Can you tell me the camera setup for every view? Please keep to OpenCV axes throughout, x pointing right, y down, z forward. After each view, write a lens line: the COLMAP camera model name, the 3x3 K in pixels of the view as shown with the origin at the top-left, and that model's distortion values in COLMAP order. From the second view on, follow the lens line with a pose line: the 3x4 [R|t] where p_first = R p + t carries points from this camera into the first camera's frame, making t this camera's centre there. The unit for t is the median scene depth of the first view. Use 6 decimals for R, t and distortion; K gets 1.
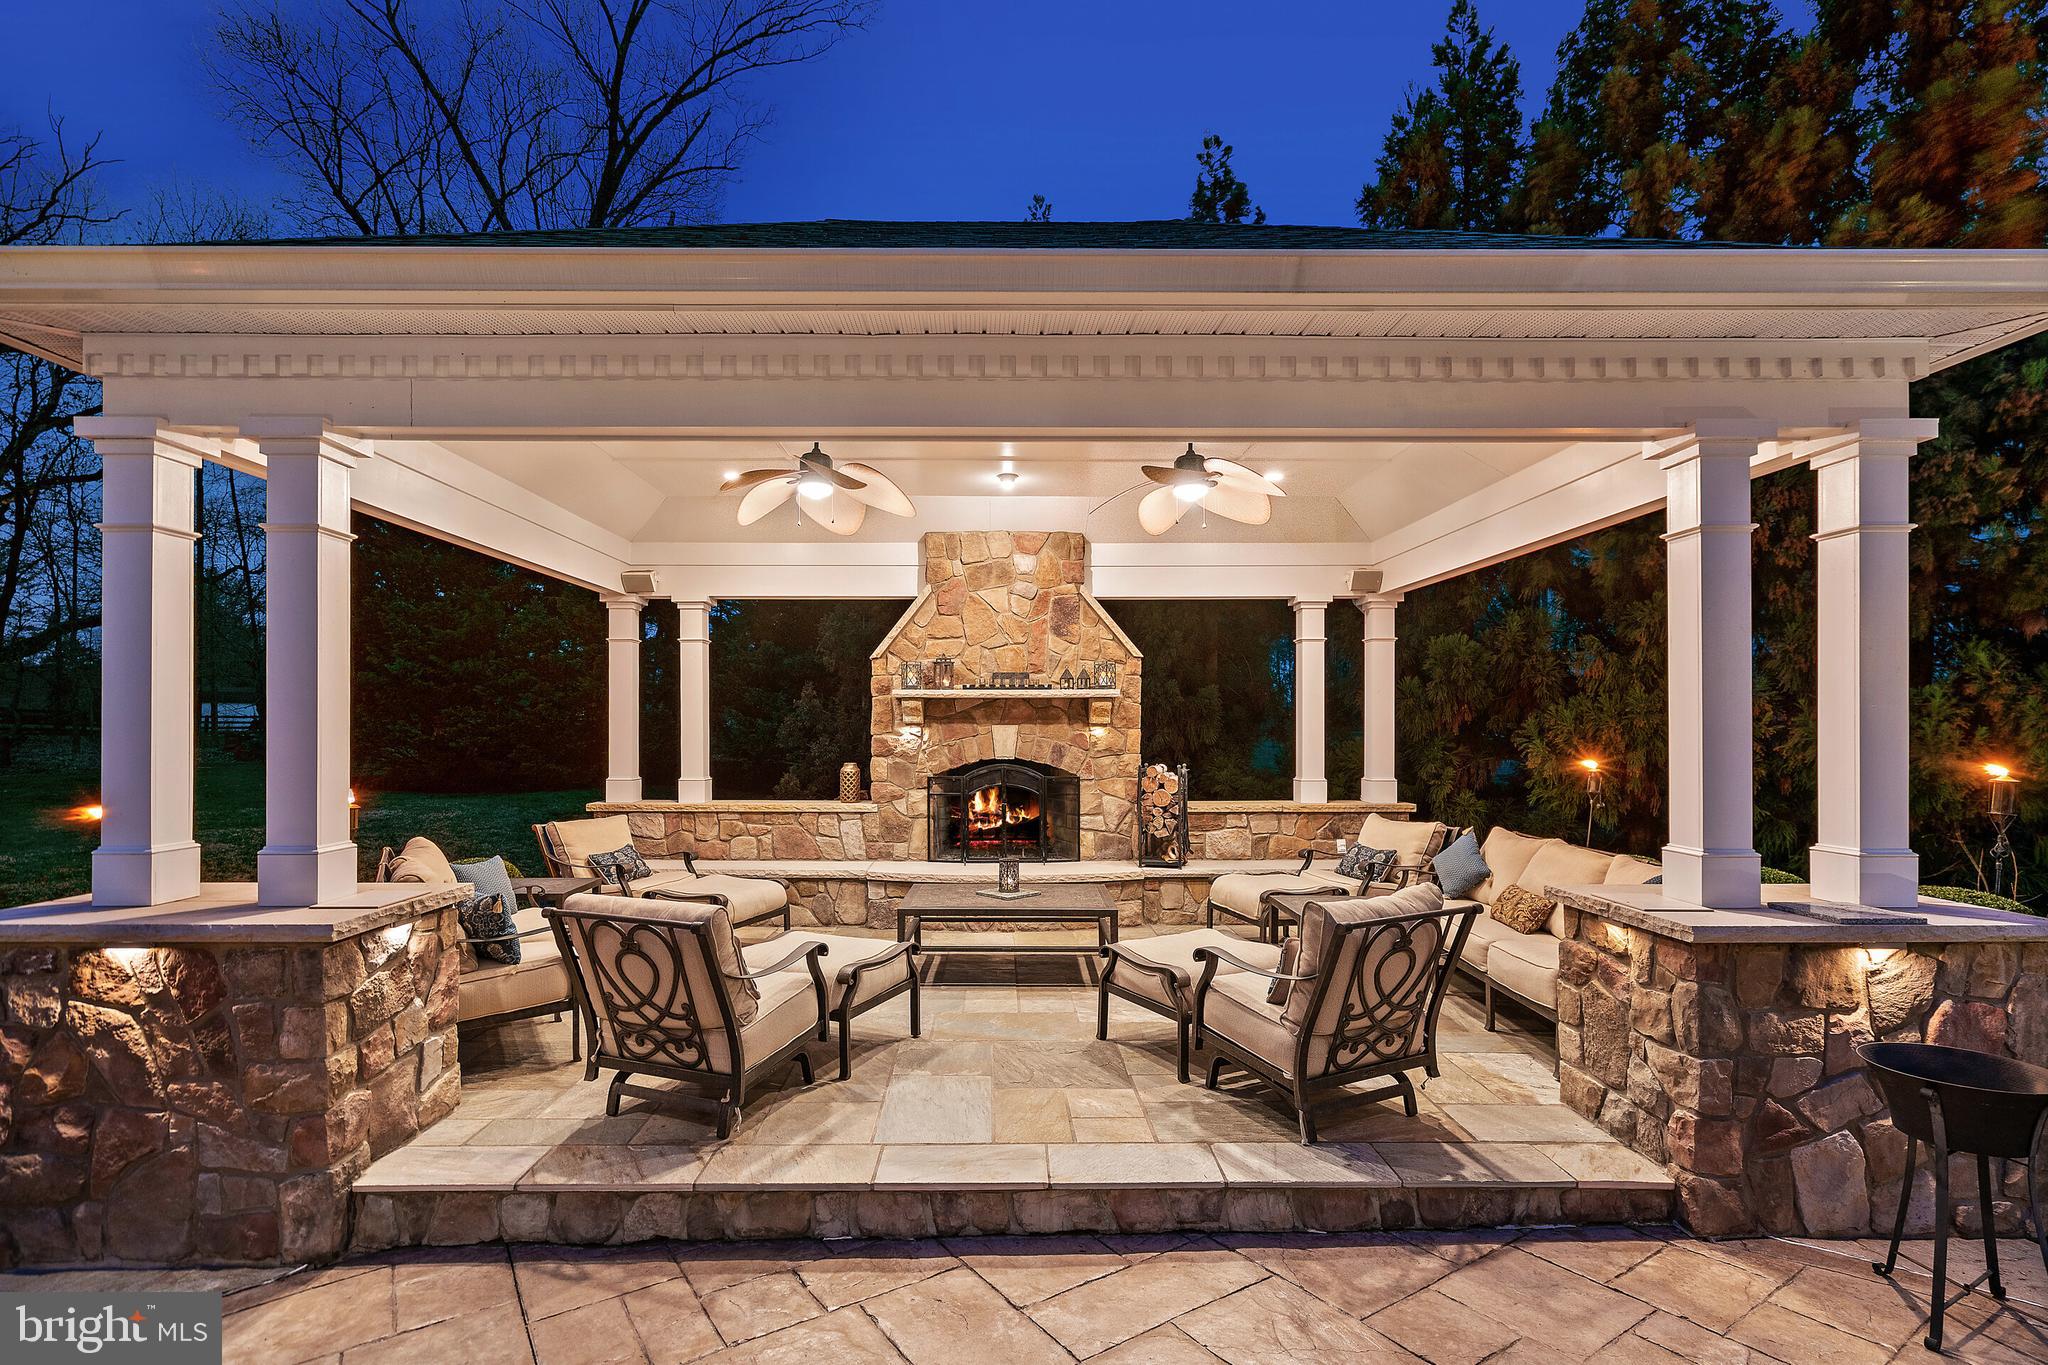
lens RADIAL K [[925.3, 0, 995.9], [0, 925.3, 724.8], [0, 0, 1]] dist [-0.004525, 0.003333]
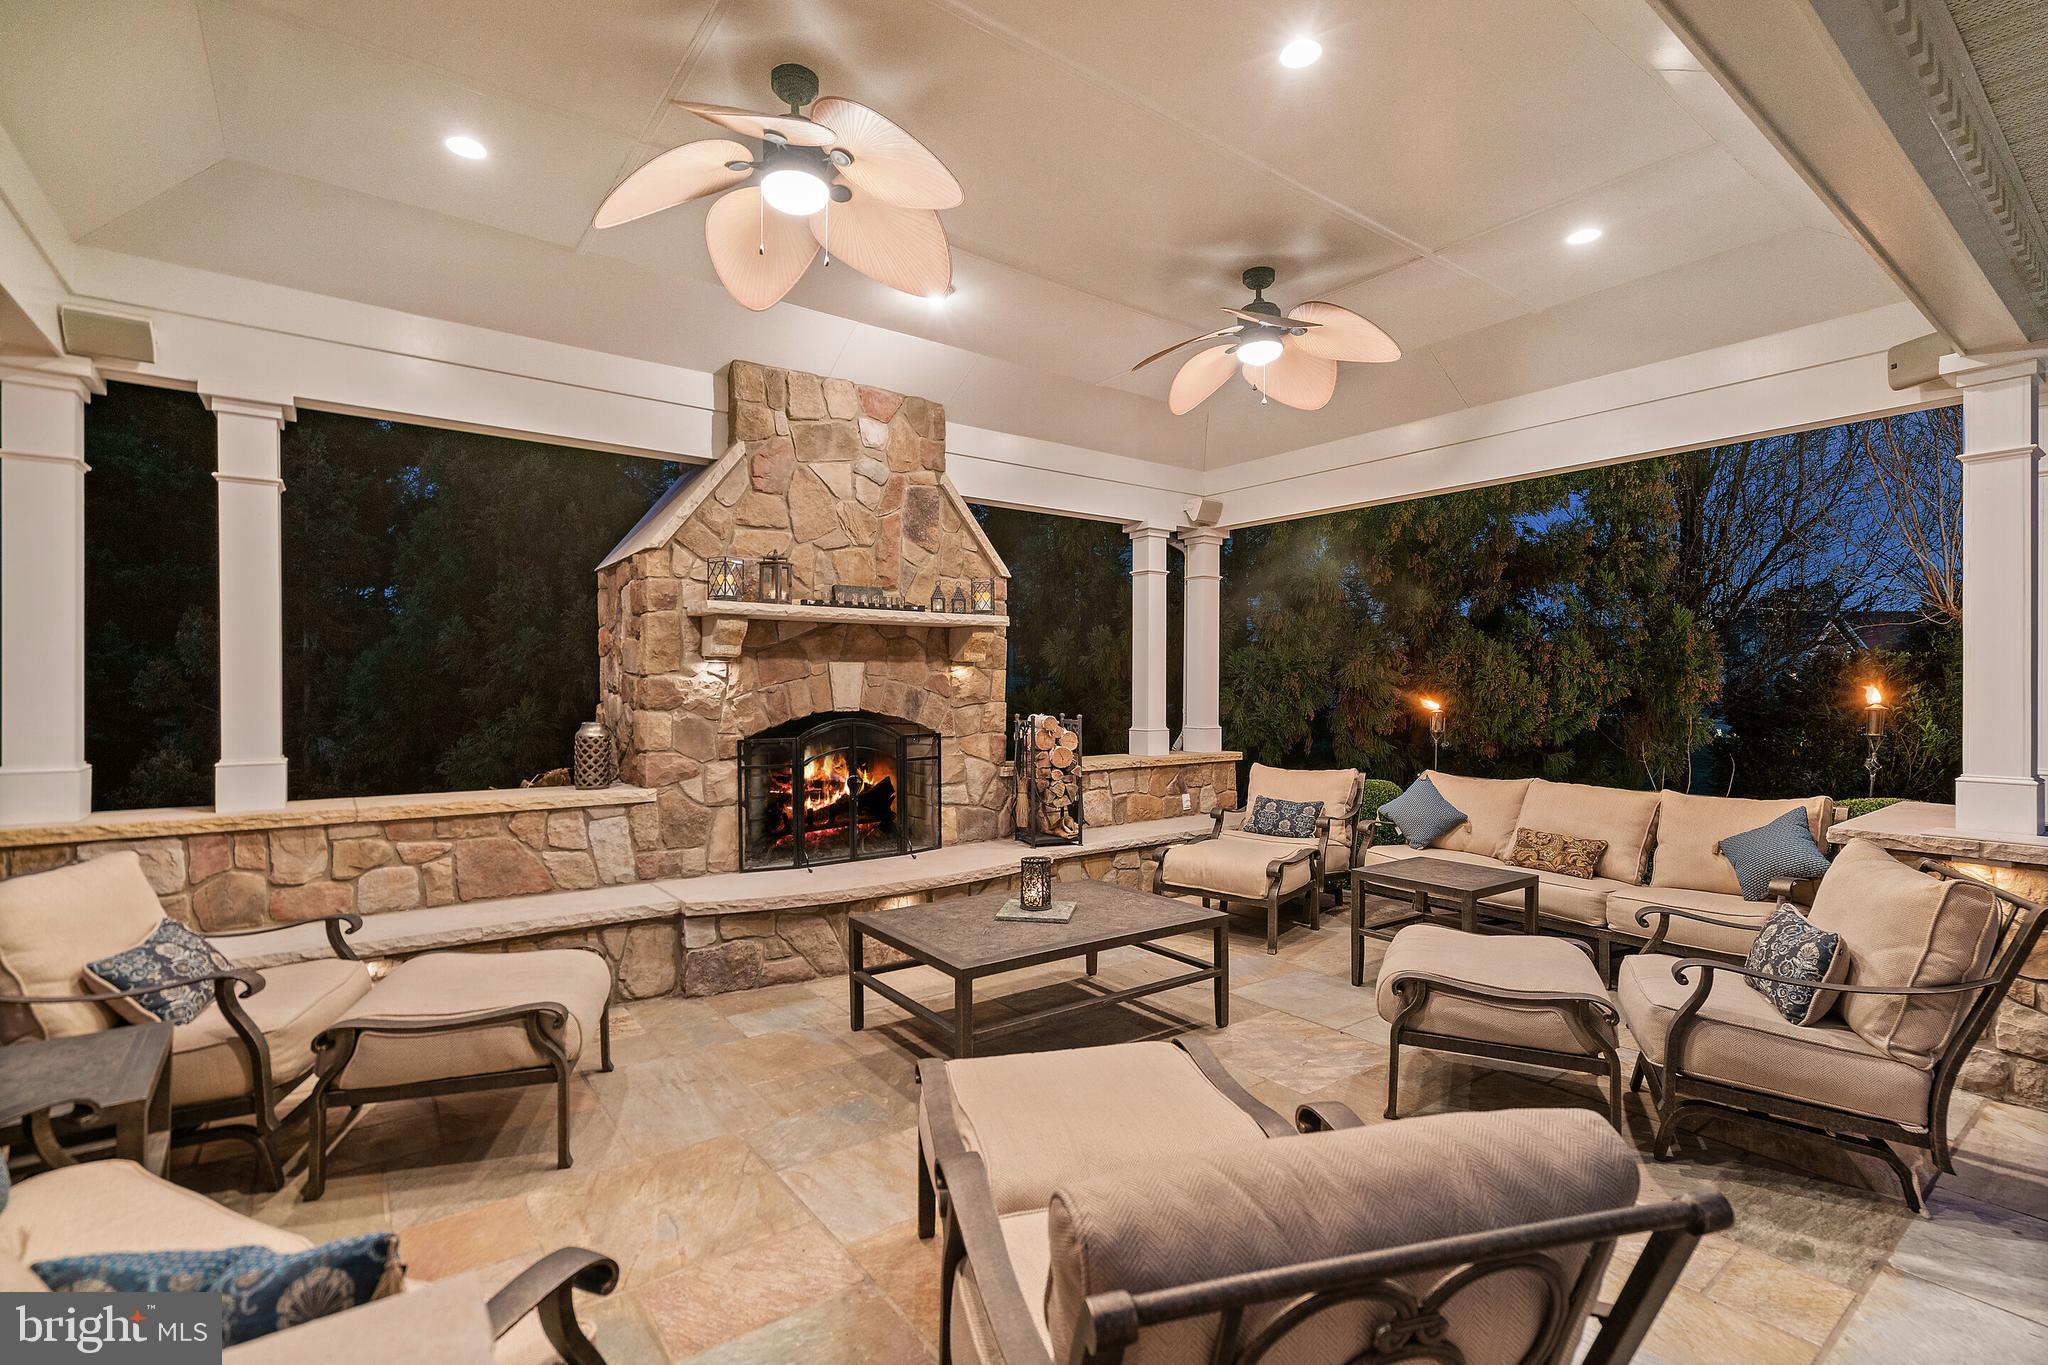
lens RADIAL K [[925.3, 0, 1026.3], [0, 925.3, 678.6], [0, 0, 1]] dist [-0.004525, 0.003333]
pose [[0.803761, 0.005428, 0.594928, -0.301102], [-0.002956, 0.999982, -0.005129, 0.016181], [-0.594945, 0.002364, 0.803763, 0.374483]]
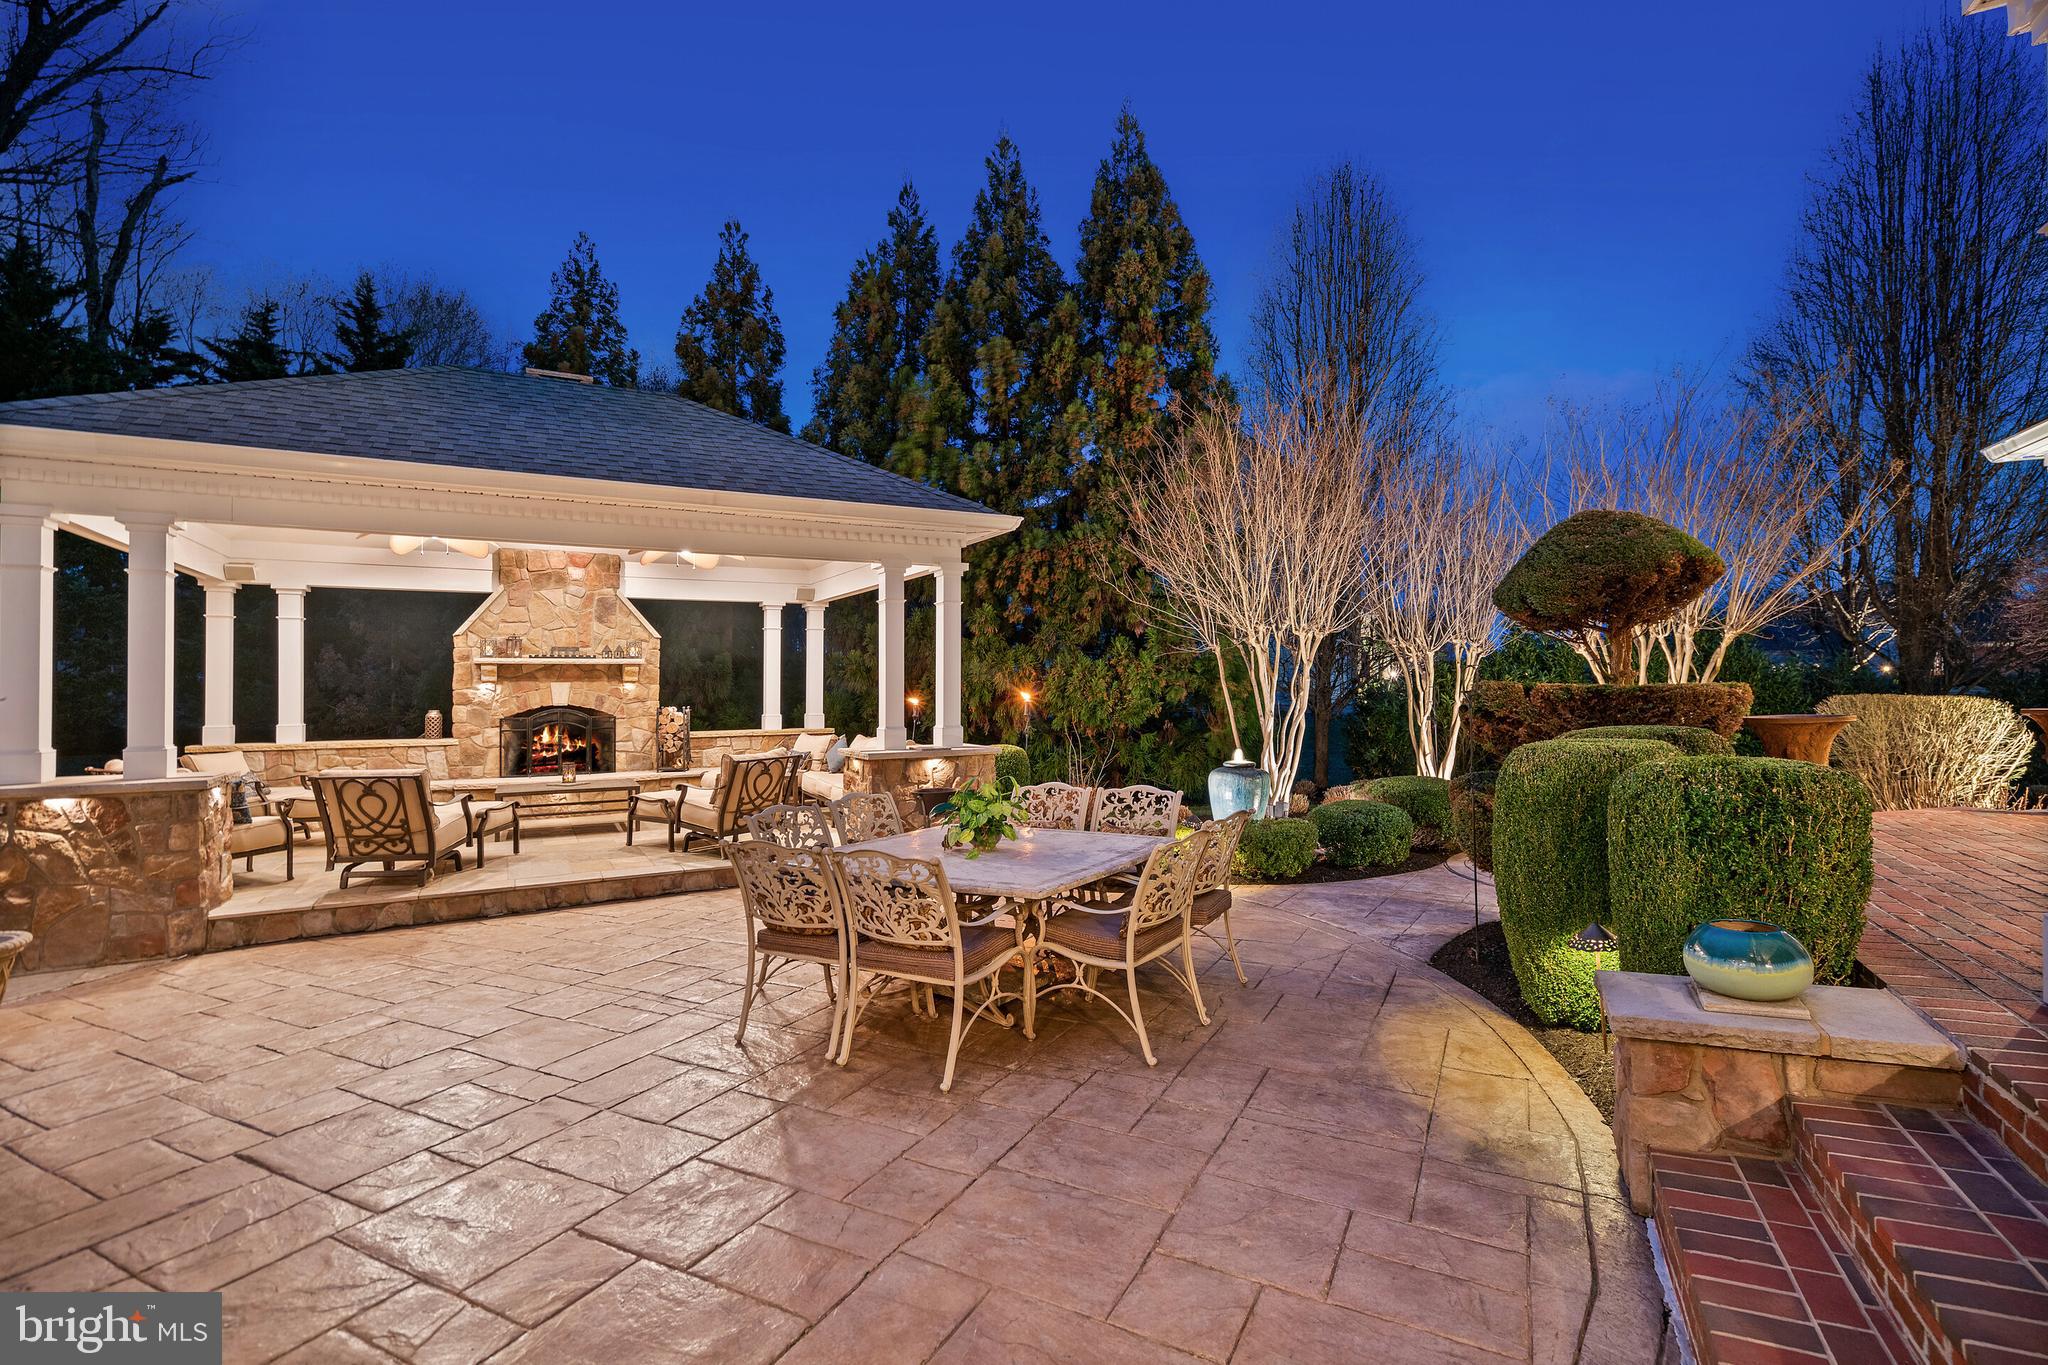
lens RADIAL K [[925.3, 0, 1033.9], [0, 925.3, 658.6], [0, 0, 1]] dist [-0.004525, 0.003333]
pose [[0.868636, 0.008073, 0.495385, -0.066674], [0.007191, 0.999556, -0.028899, 0.010753], [-0.495399, 0.028665, 0.868193, -0.668047]]
